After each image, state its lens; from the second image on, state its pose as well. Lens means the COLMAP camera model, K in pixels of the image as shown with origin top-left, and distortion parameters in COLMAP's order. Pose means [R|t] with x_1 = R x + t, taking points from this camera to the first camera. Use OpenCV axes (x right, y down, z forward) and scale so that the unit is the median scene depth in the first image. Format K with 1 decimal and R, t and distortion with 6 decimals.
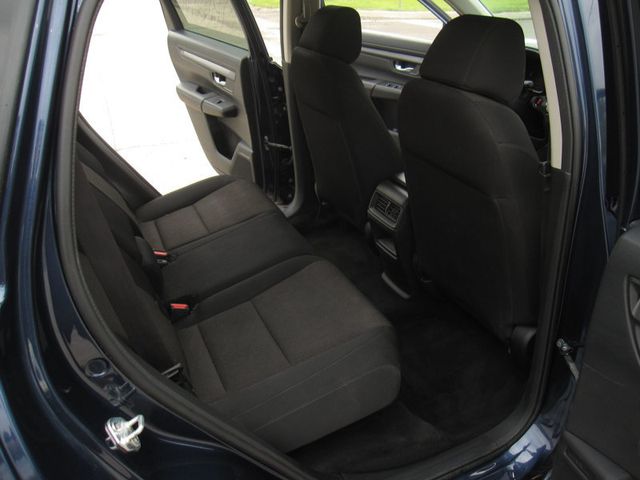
lens RADIAL K [[528.8, 0, 319.4], [0, 528.8, 238.0], [0, 0, 1]] dist [-0.077121, 0.052959]
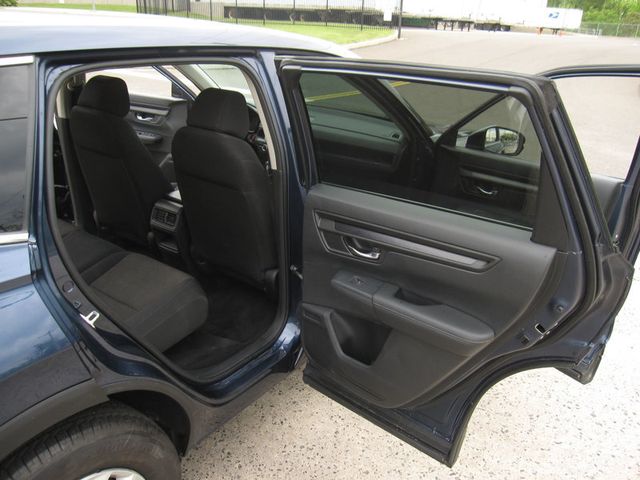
lens RADIAL K [[528.8, 0, 318.1], [0, 528.8, 234.6], [0, 0, 1]] dist [-0.077121, 0.052959]
pose [[0.861450, -0.127133, 0.491672, -0.284574], [0.169633, 0.984585, -0.042625, 0.154013], [-0.478674, 0.120123, 0.869737, -0.533462]]
